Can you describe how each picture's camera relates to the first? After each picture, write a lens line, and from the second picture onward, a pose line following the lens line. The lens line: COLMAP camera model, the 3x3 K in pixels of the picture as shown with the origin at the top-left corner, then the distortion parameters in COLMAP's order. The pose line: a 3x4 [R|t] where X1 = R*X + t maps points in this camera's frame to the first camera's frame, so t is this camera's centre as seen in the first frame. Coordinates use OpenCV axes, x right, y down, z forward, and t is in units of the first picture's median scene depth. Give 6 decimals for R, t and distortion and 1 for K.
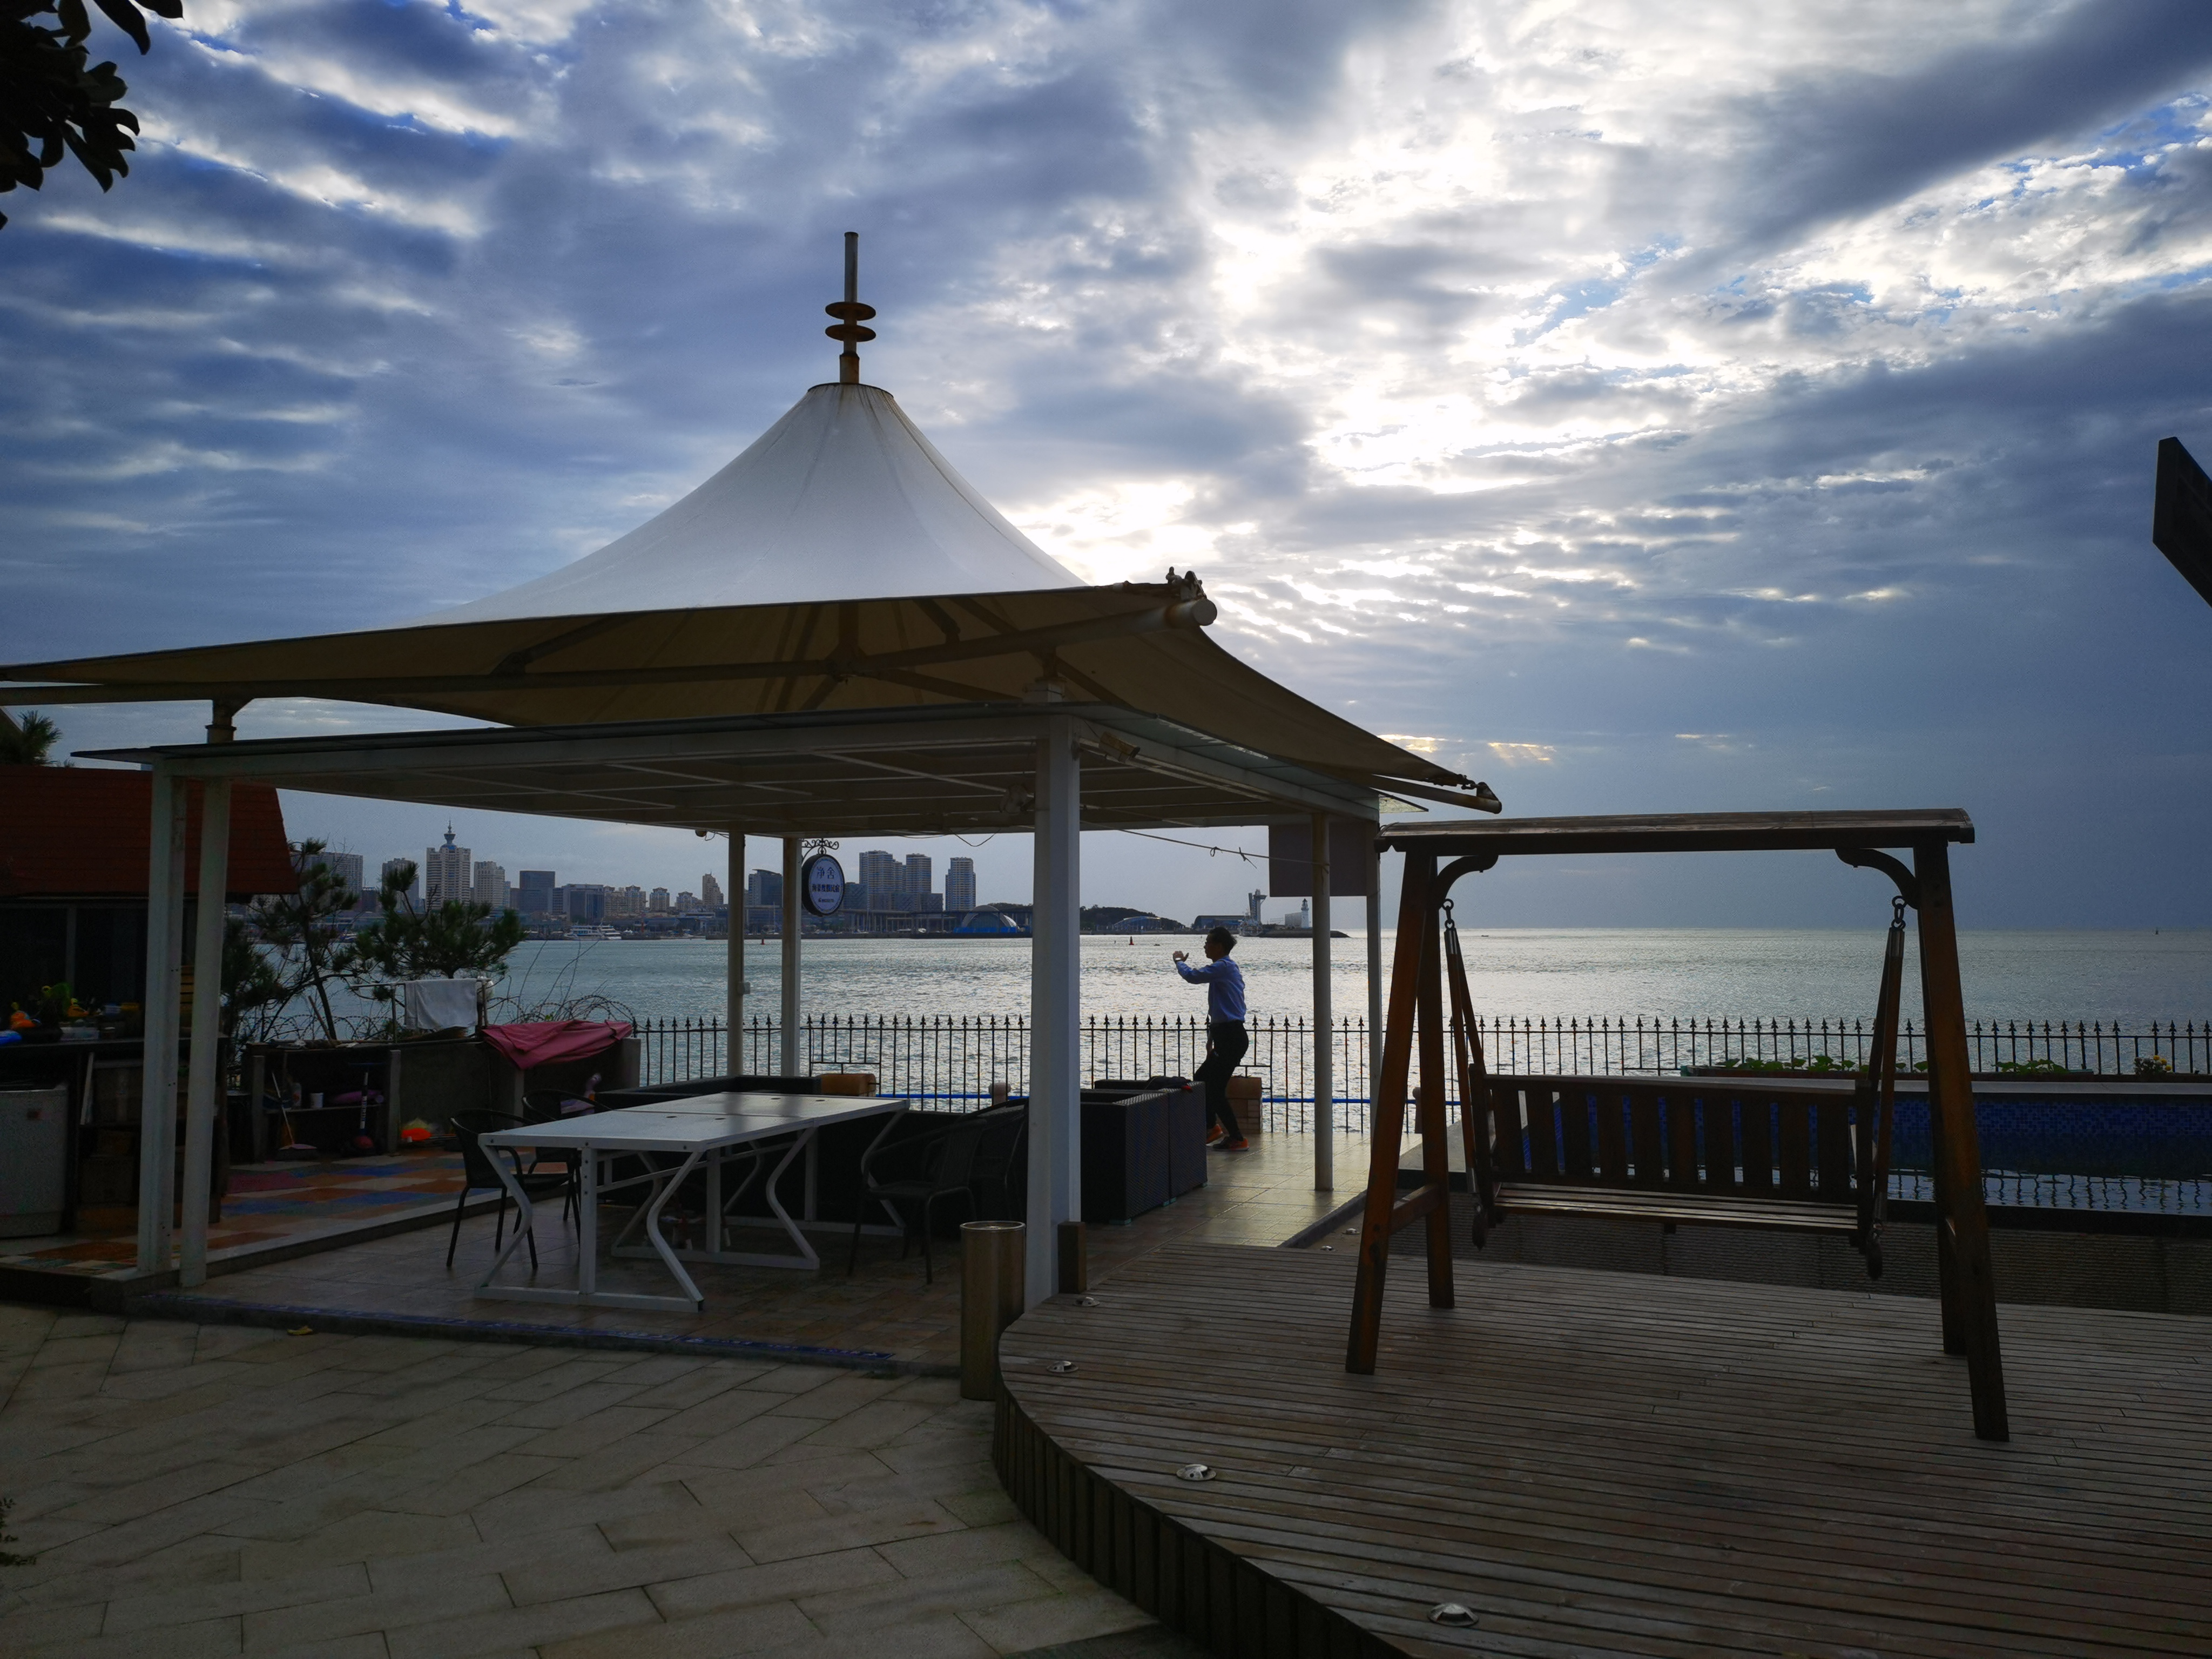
lens RADIAL K [[1721.0, 0, 1111.2], [0, 1721.0, 813.8], [0, 0, 1]] dist [0.088378, 0.003242]
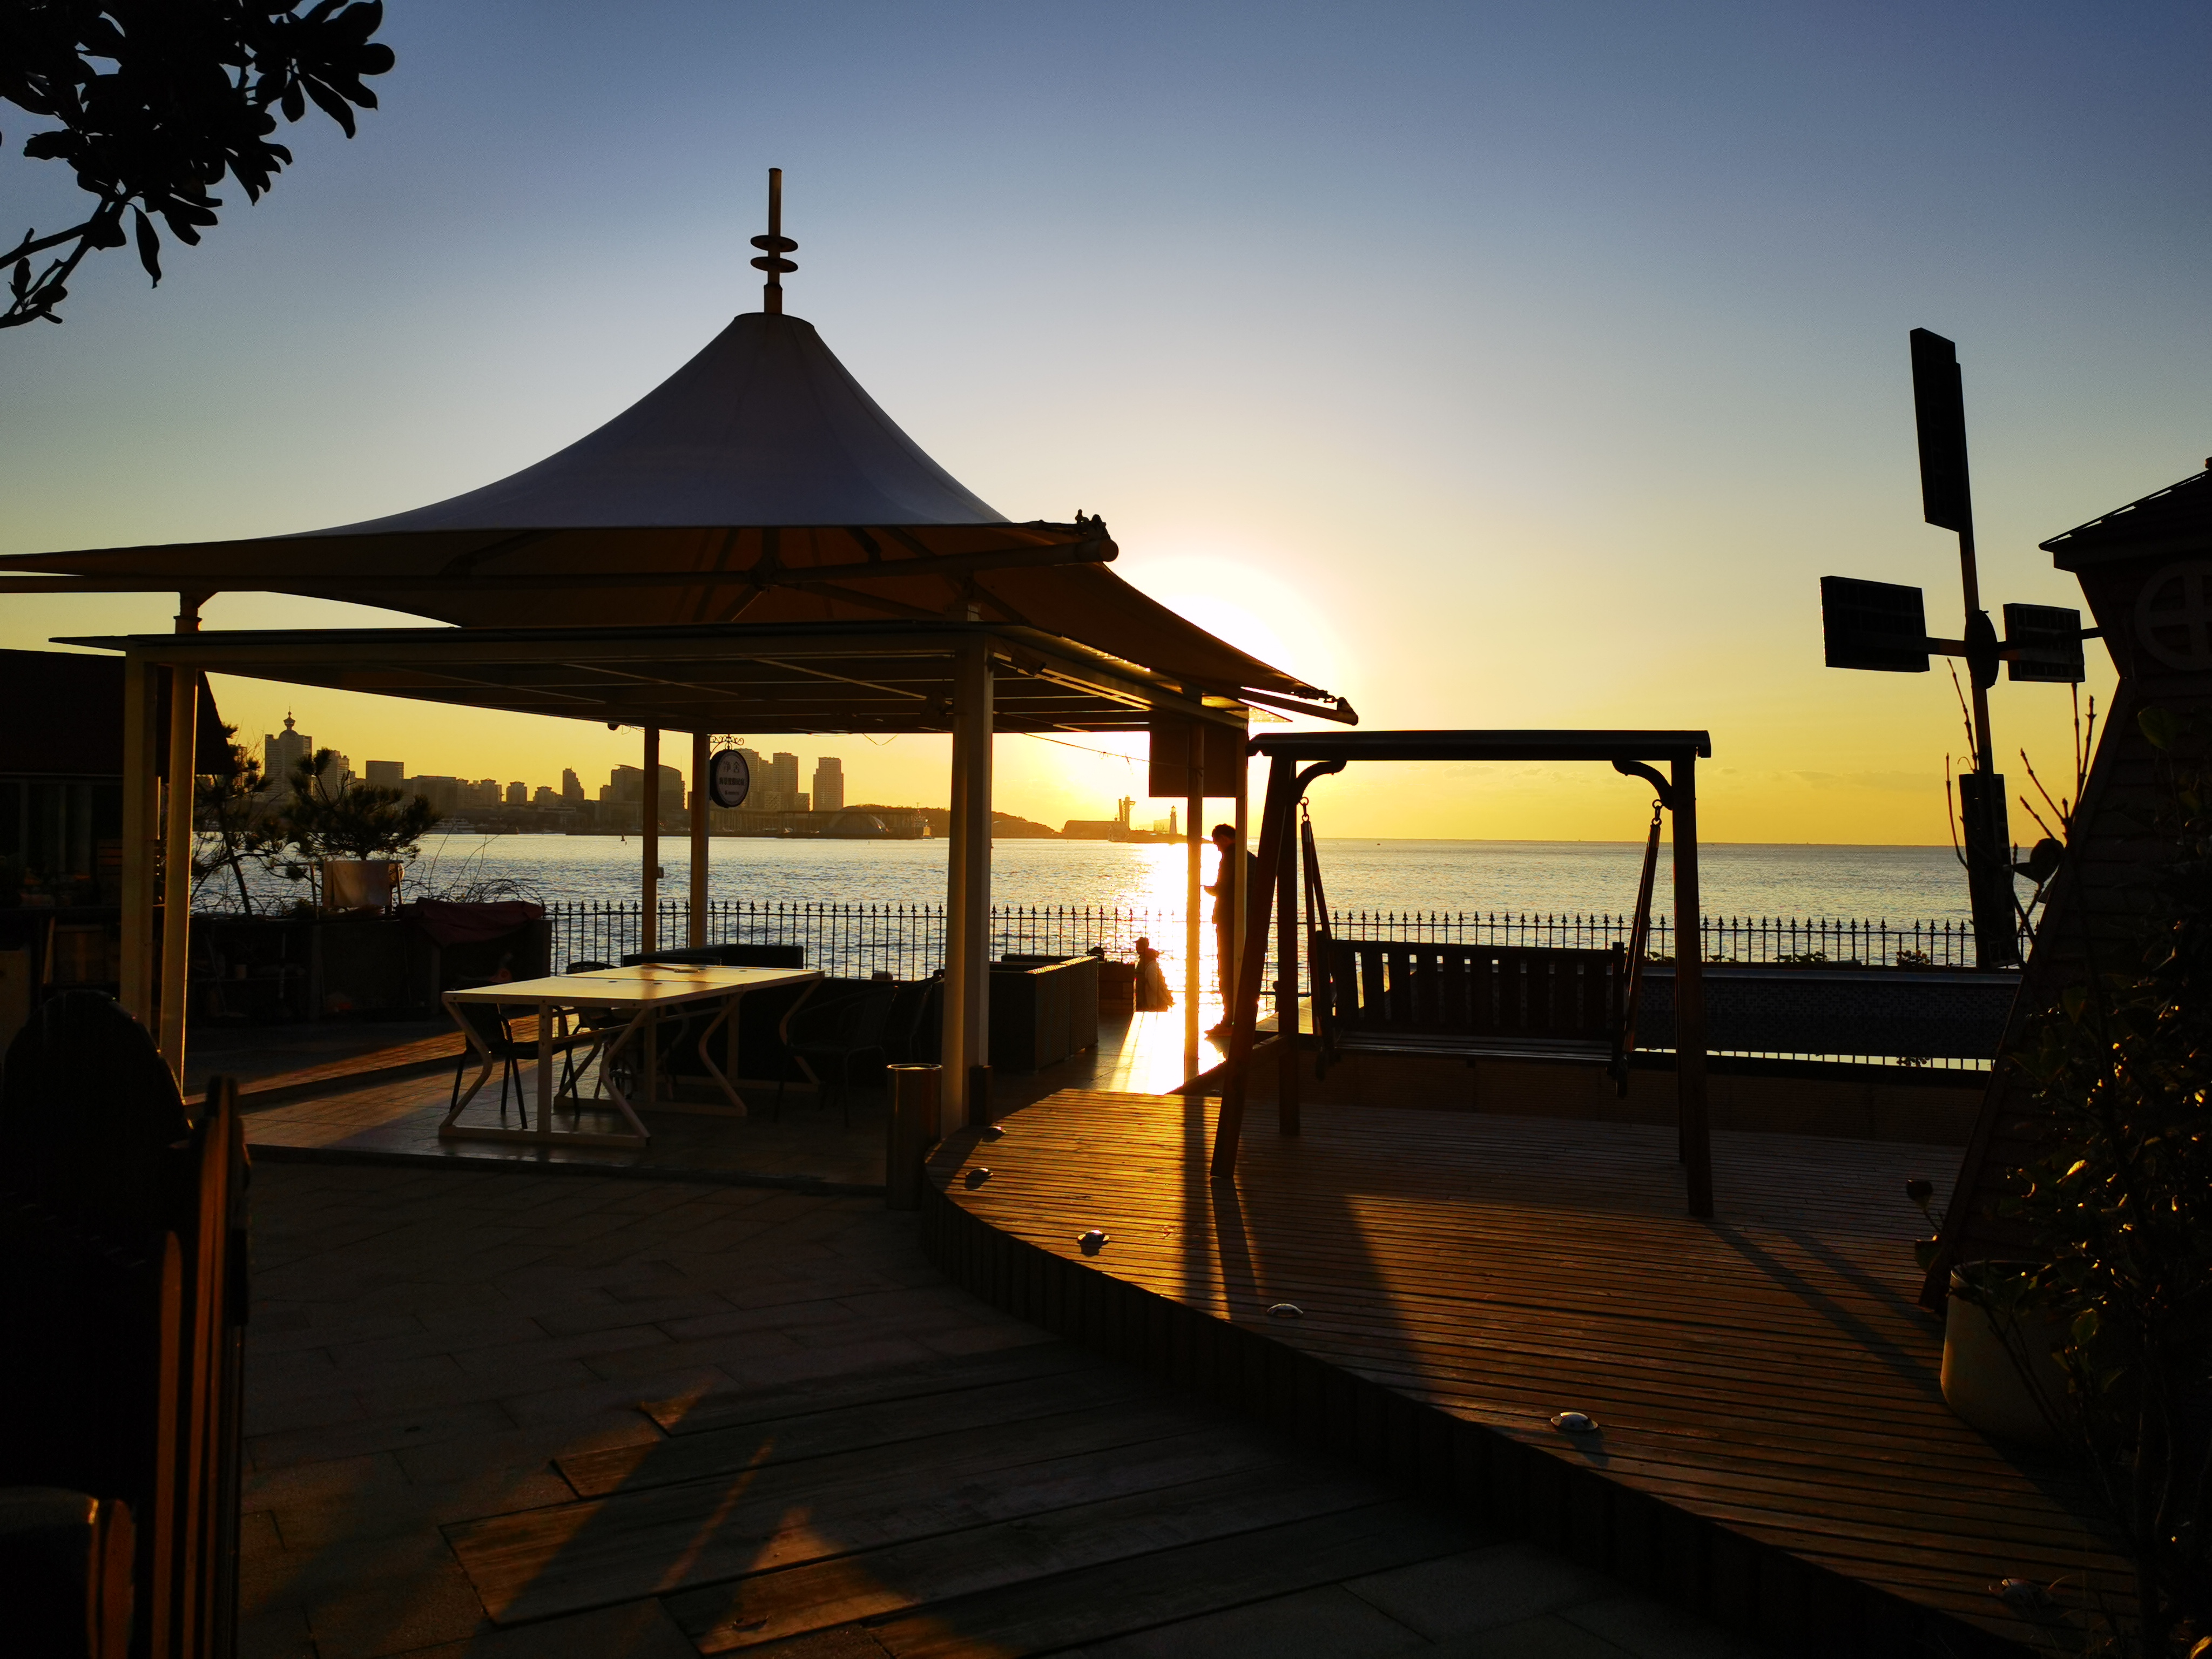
lens RADIAL K [[1721.0, 0, 1095.5], [0, 1721.0, 808.0], [0, 0, 1]] dist [0.088378, 0.003242]
pose [[0.997552, 0.018918, 0.067320, -0.018295], [-0.022401, 0.998429, 0.051355, -0.000825], [-0.066243, -0.052737, 0.996409, -0.110518]]
